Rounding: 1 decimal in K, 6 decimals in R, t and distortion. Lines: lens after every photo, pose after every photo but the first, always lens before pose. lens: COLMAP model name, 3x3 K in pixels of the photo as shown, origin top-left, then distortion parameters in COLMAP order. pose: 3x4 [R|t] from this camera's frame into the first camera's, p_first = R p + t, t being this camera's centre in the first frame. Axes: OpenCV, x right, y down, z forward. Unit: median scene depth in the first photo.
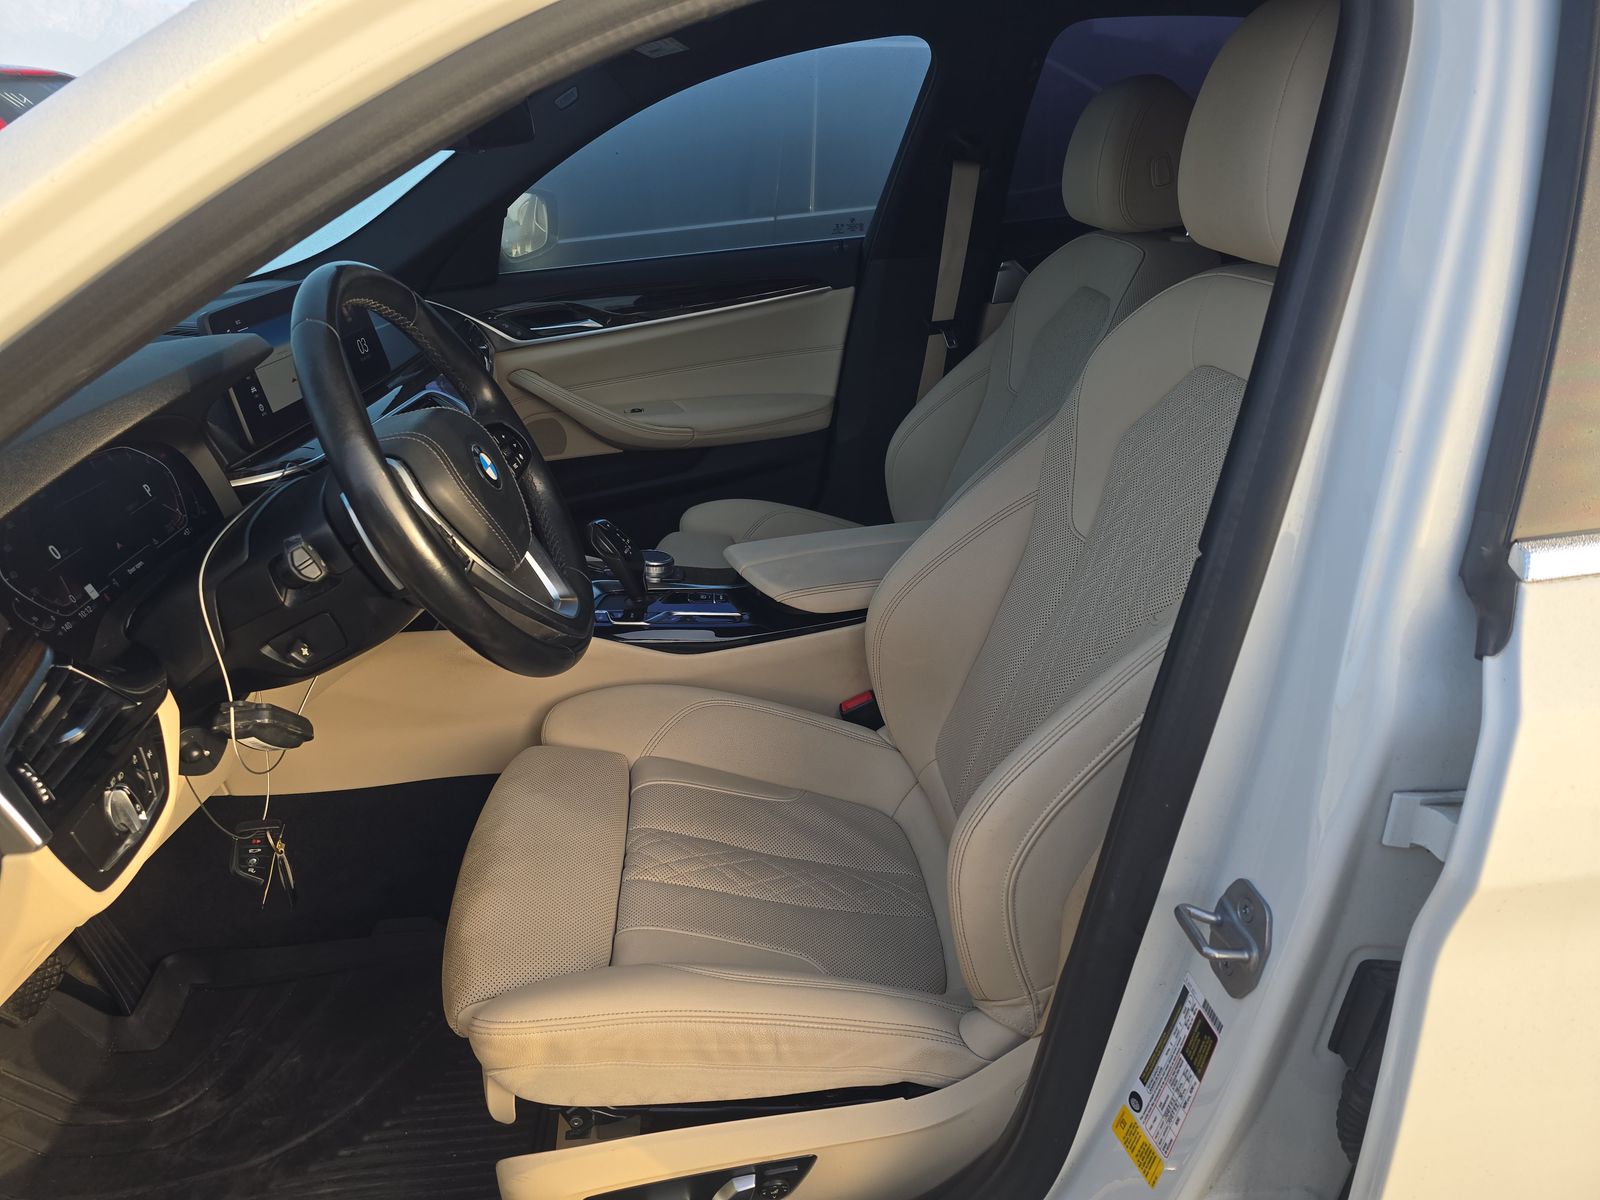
lens RADIAL K [[1110.7, 0, 800.0], [0, 1110.7, 600.0], [0, 0, 1]] dist [0.049753, -0.062955]
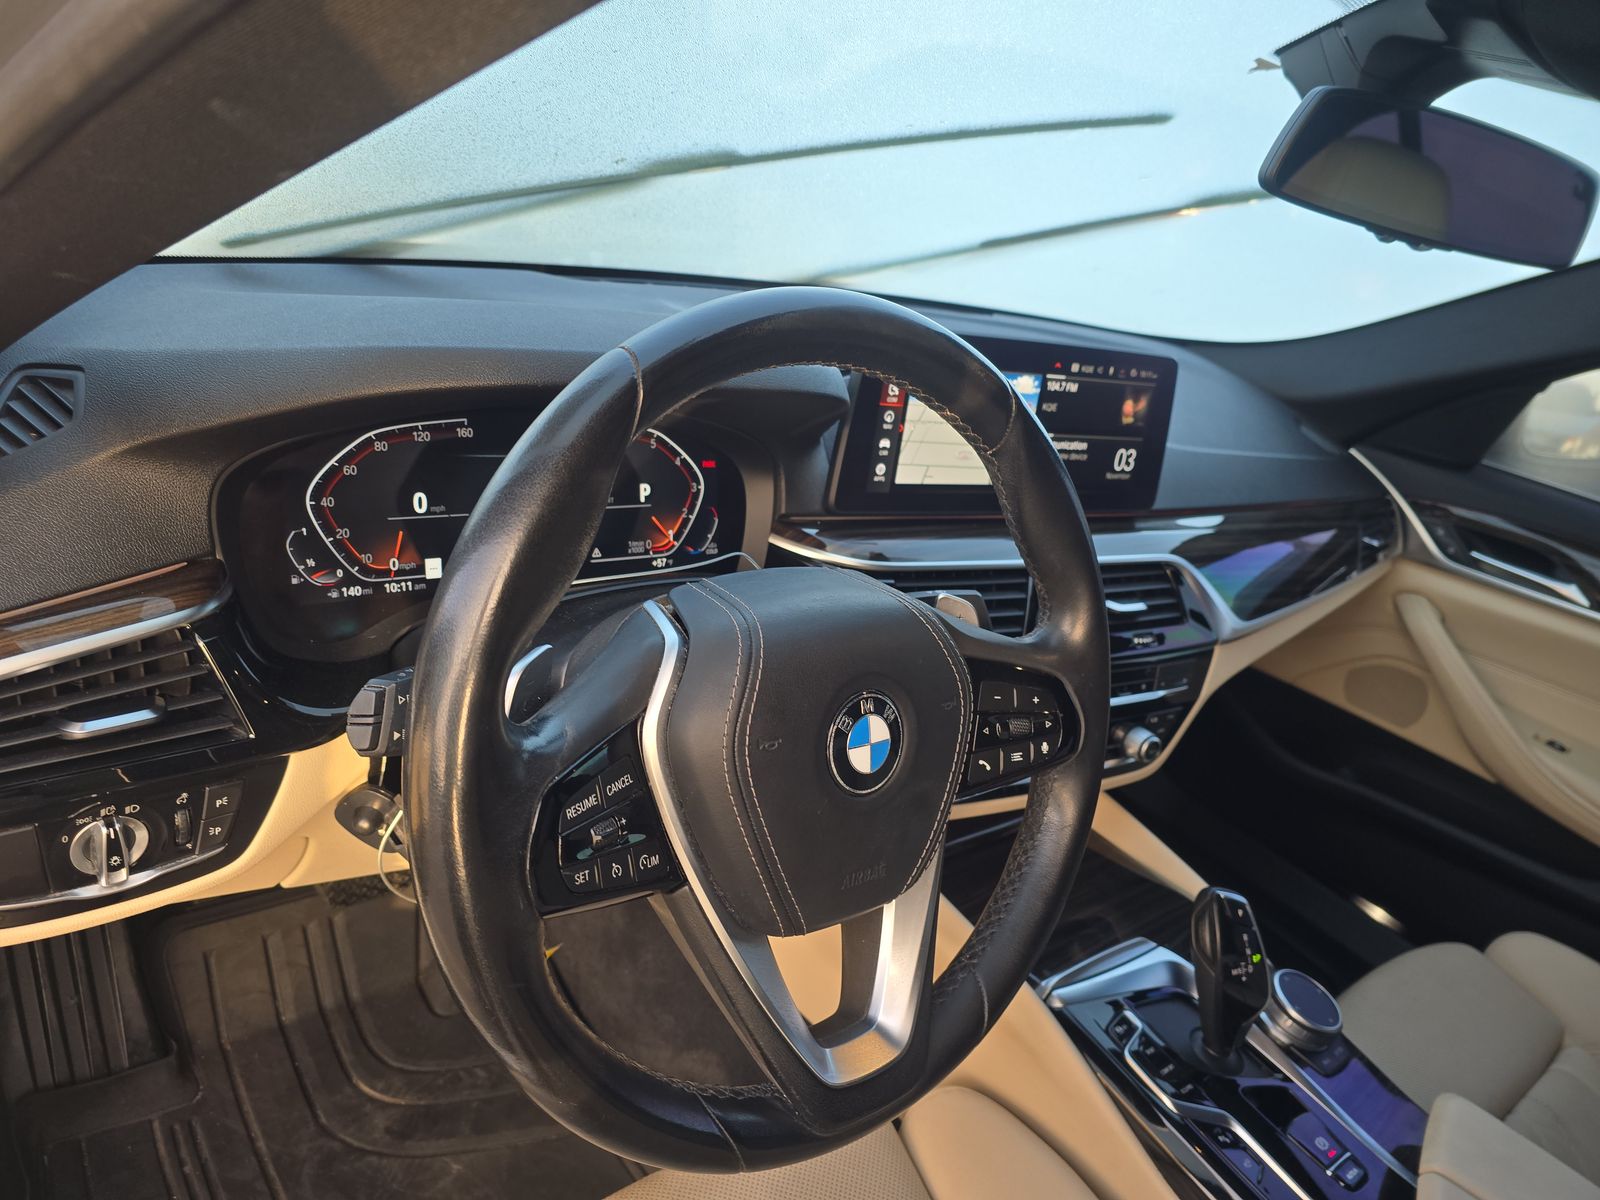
lens RADIAL K [[1110.7, 0, 800.0], [0, 1110.7, 600.0], [0, 0, 1]] dist [0.049753, -0.062955]
pose [[0.523584, 0.507996, -0.683959, 0.018336], [-0.551234, 0.814107, 0.182680, -0.164293], [0.649616, 0.281373, 0.706278, 0.389519]]
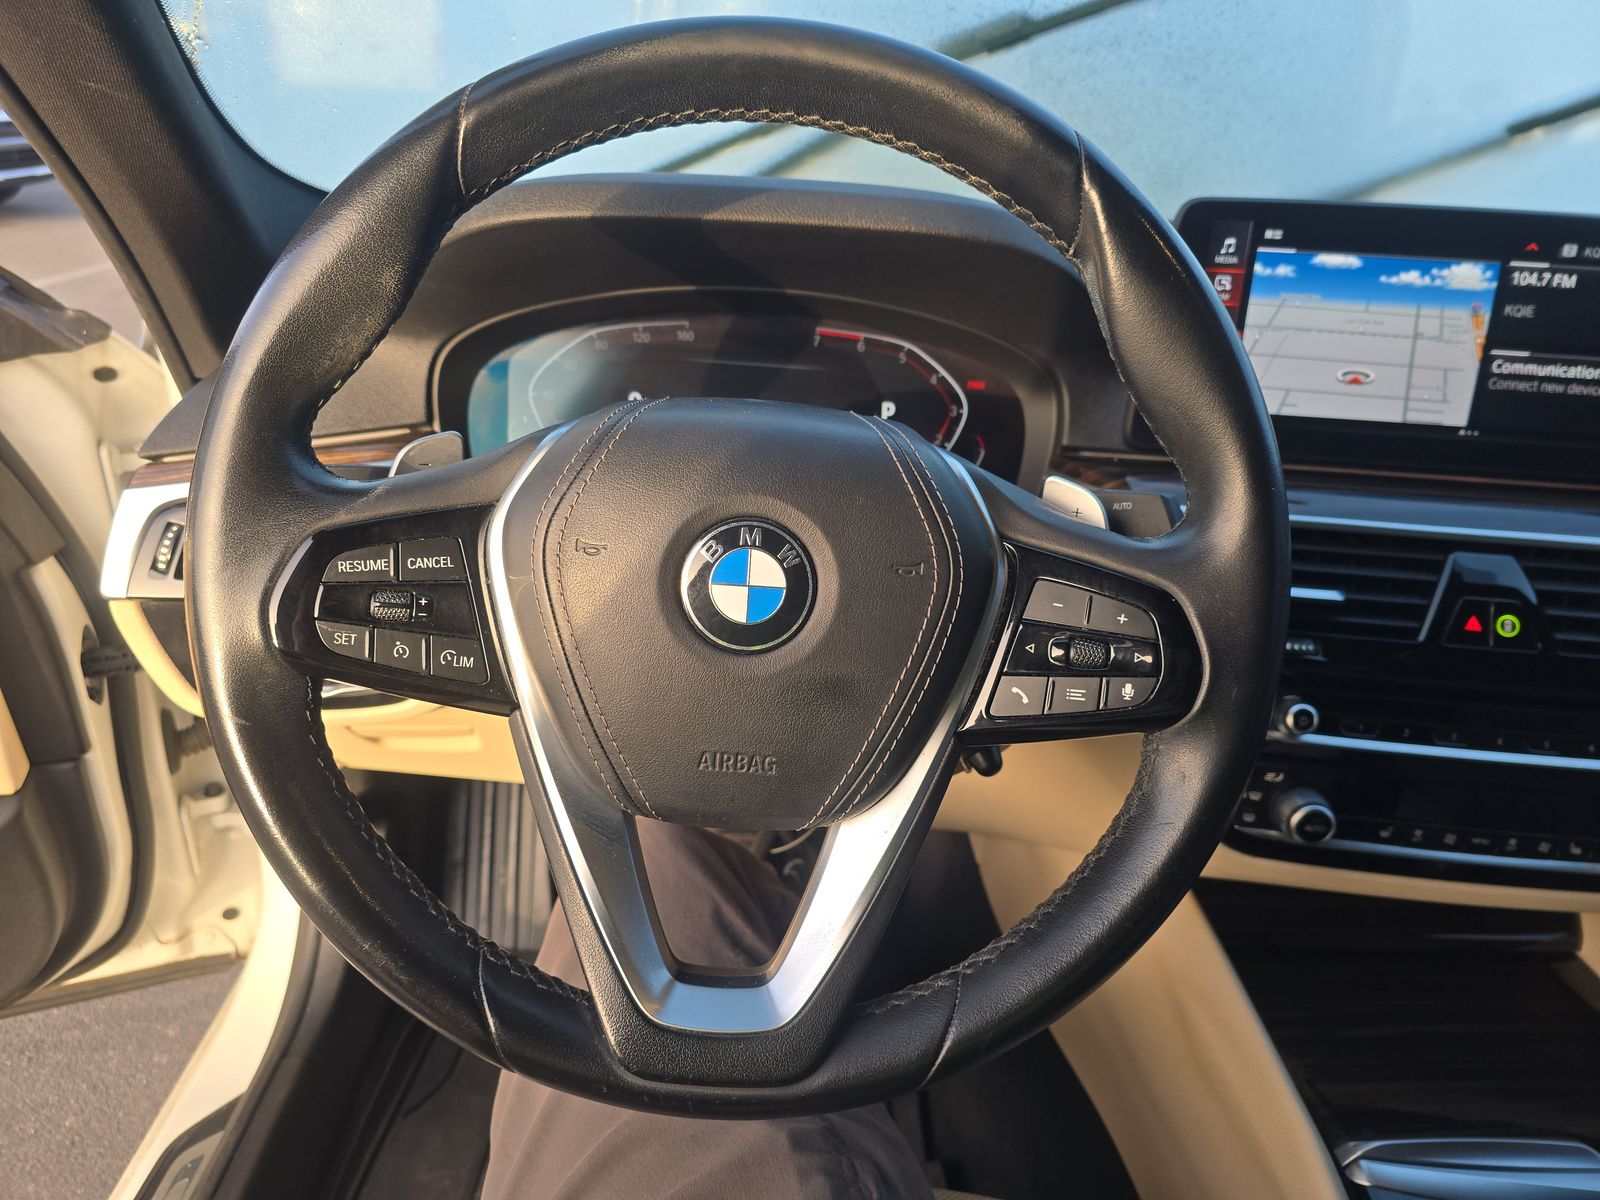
lens RADIAL K [[1110.7, 0, 800.0], [0, 1110.7, 600.0], [0, 0, 1]] dist [0.049753, -0.062955]
pose [[-0.058380, 0.464045, -0.883886, 0.050963], [-0.433680, 0.785696, 0.441139, -0.198642], [0.899174, 0.409077, 0.155378, 0.626279]]
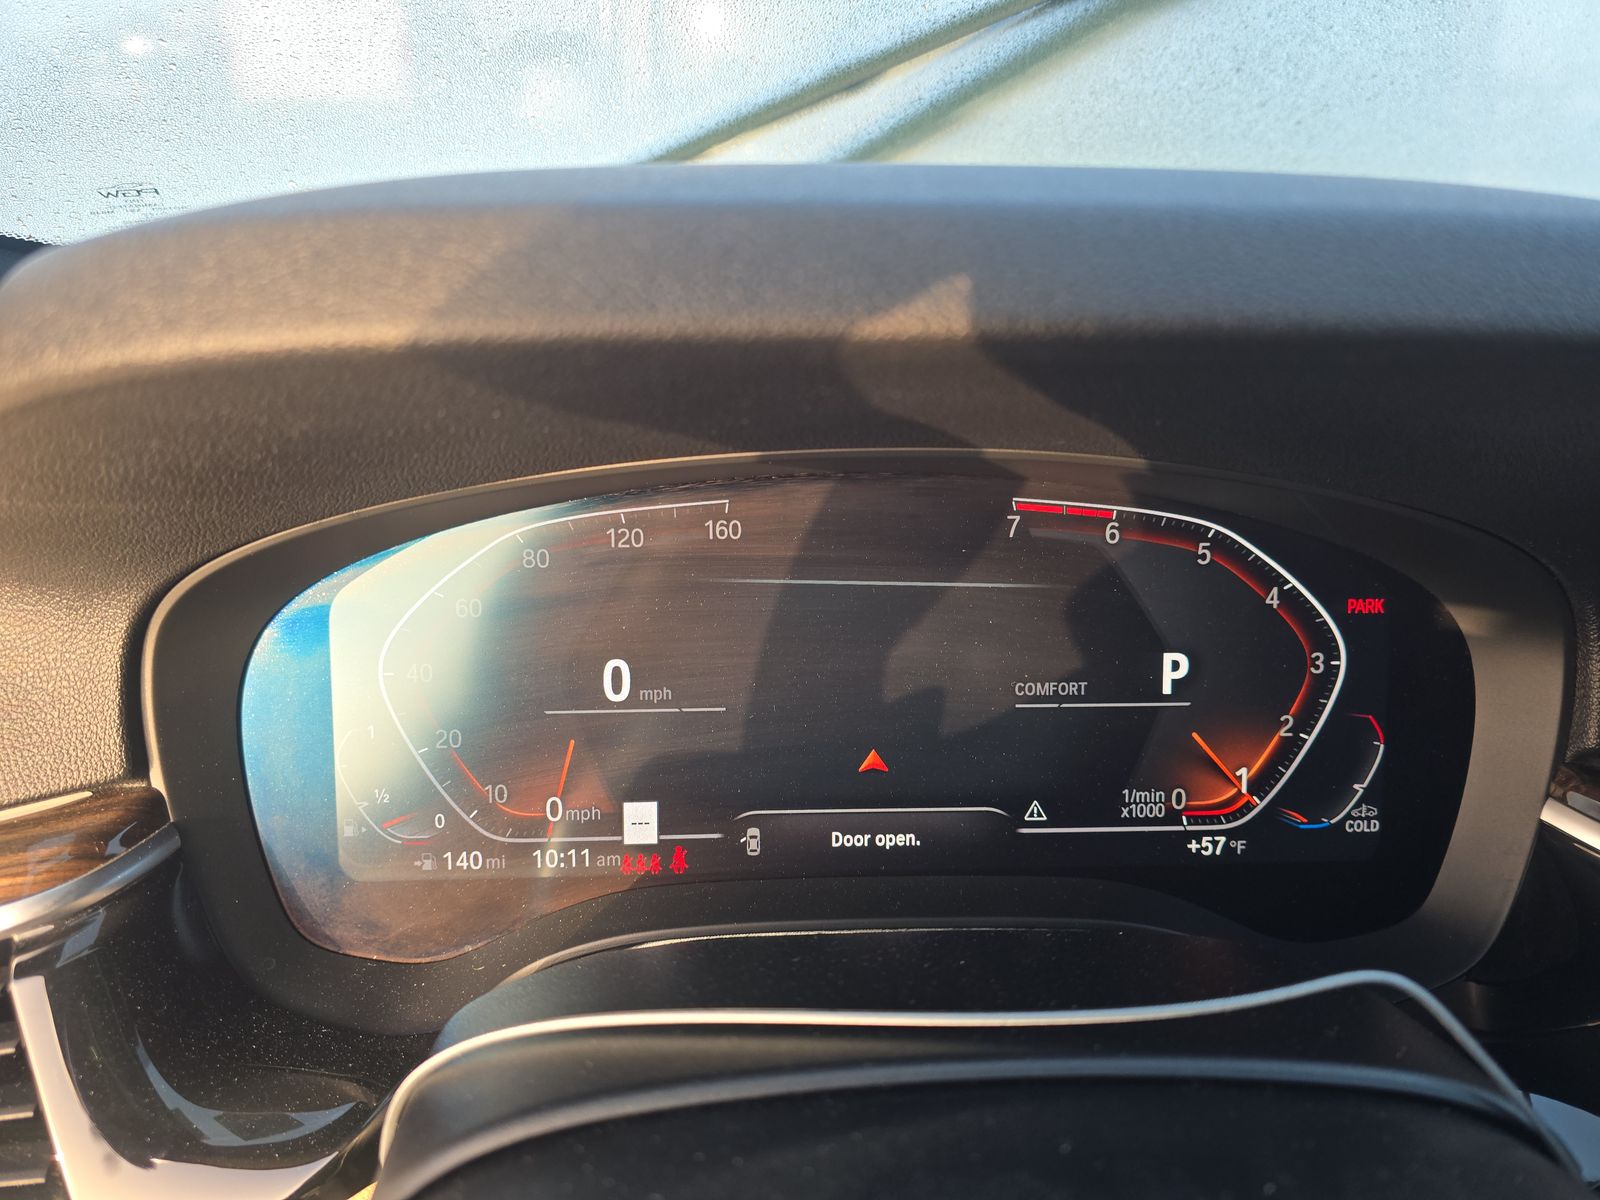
lens RADIAL K [[1110.7, 0, 800.0], [0, 1110.7, 600.0], [0, 0, 1]] dist [0.049753, -0.062955]
pose [[-0.033410, 0.467462, -0.883382, -0.221265], [-0.402108, 0.802895, 0.440078, -0.145814], [0.914983, 0.369918, 0.161145, 0.594518]]
